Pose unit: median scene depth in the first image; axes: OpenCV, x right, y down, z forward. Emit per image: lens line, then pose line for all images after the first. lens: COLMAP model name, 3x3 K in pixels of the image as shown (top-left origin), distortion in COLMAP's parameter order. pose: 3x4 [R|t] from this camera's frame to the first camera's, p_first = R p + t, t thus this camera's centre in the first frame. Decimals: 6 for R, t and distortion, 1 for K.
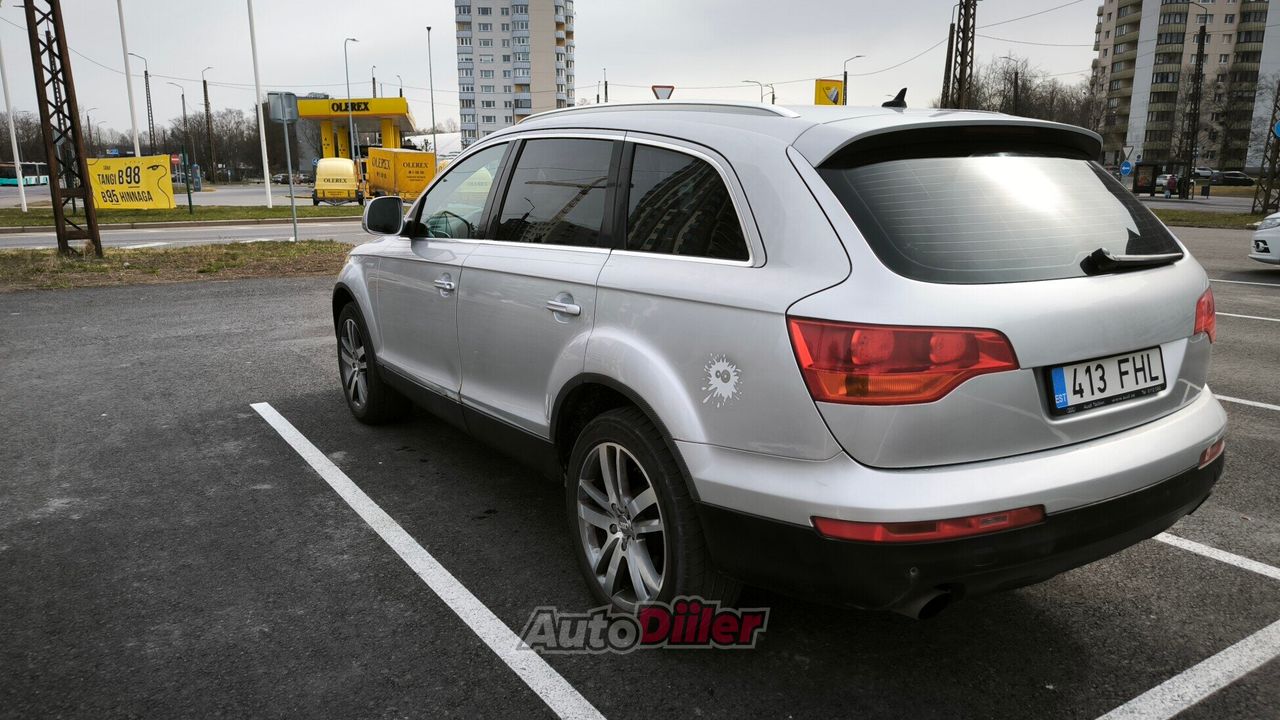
lens RADIAL K [[902.0, 0, 640.0], [0, 902.0, 360.0], [0, 0, 1]] dist [0.052350, -0.049907]
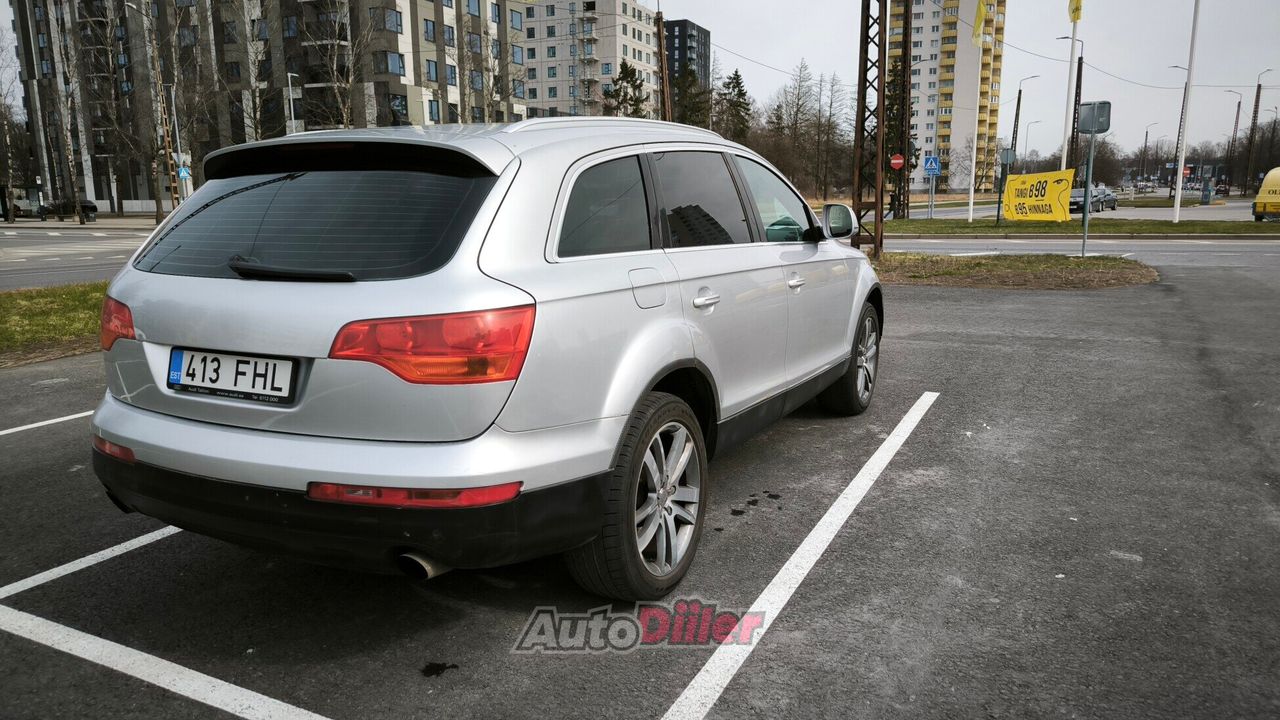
lens RADIAL K [[902.0, 0, 640.0], [0, 902.0, 360.0], [0, 0, 1]] dist [0.052350, -0.049907]
pose [[0.492914, 0.155520, -0.856066, 0.154237], [-0.167498, 0.982453, 0.082038, -0.015345], [0.853803, 0.102952, 0.510314, 0.079004]]
